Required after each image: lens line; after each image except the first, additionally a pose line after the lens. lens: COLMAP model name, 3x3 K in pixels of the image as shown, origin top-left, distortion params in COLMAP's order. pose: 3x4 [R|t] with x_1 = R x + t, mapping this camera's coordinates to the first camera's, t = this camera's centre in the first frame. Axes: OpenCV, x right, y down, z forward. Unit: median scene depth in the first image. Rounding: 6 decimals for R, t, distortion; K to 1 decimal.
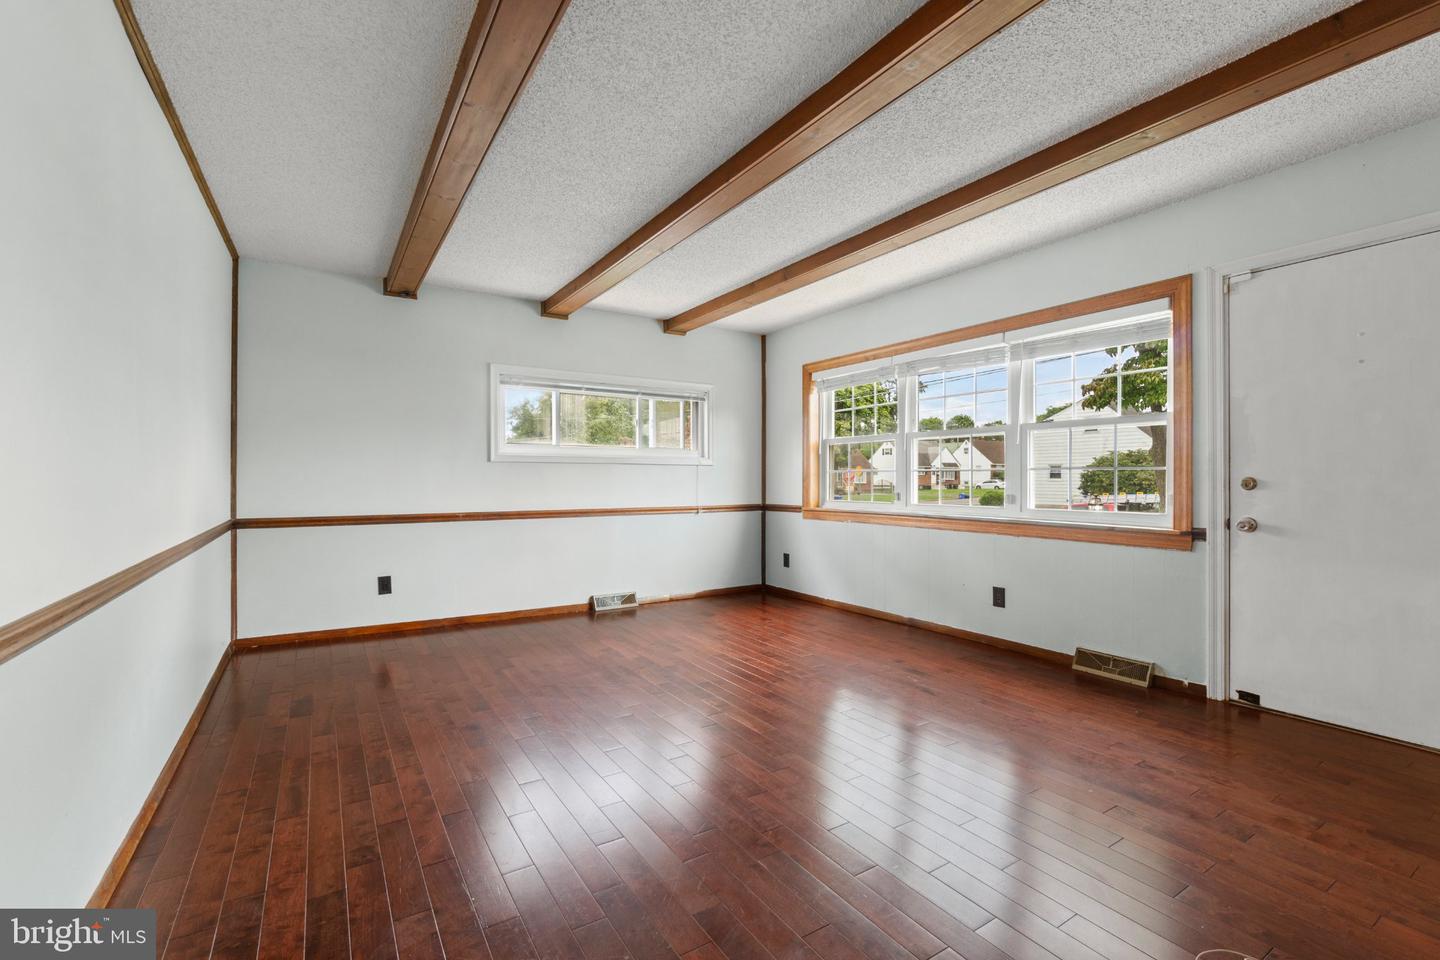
lens RADIAL K [[625.6, 0, 715.9], [0, 625.6, 483.3], [0, 0, 1]] dist [-0.002486, -0.000035]
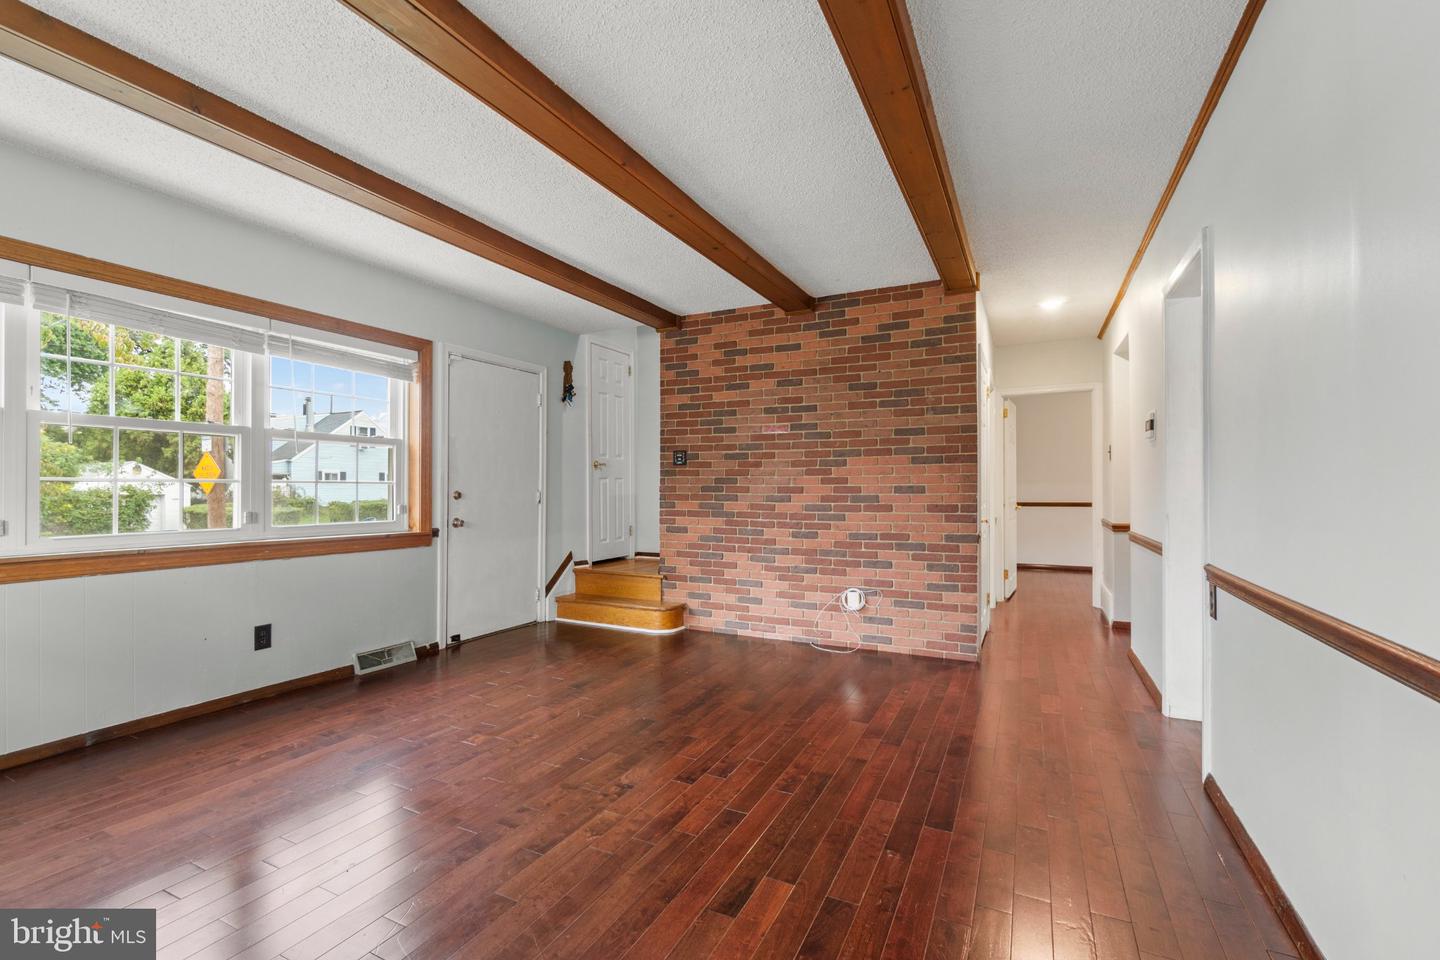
lens RADIAL K [[625.6, 0, 716.2], [0, 625.6, 483.1], [0, 0, 1]] dist [-0.002486, -0.000035]
pose [[-0.512777, 0.007472, 0.858489, -0.684501], [0.004355, 0.999972, -0.006102, -0.015129], [-0.858511, 0.000610, -0.512795, 1.116254]]
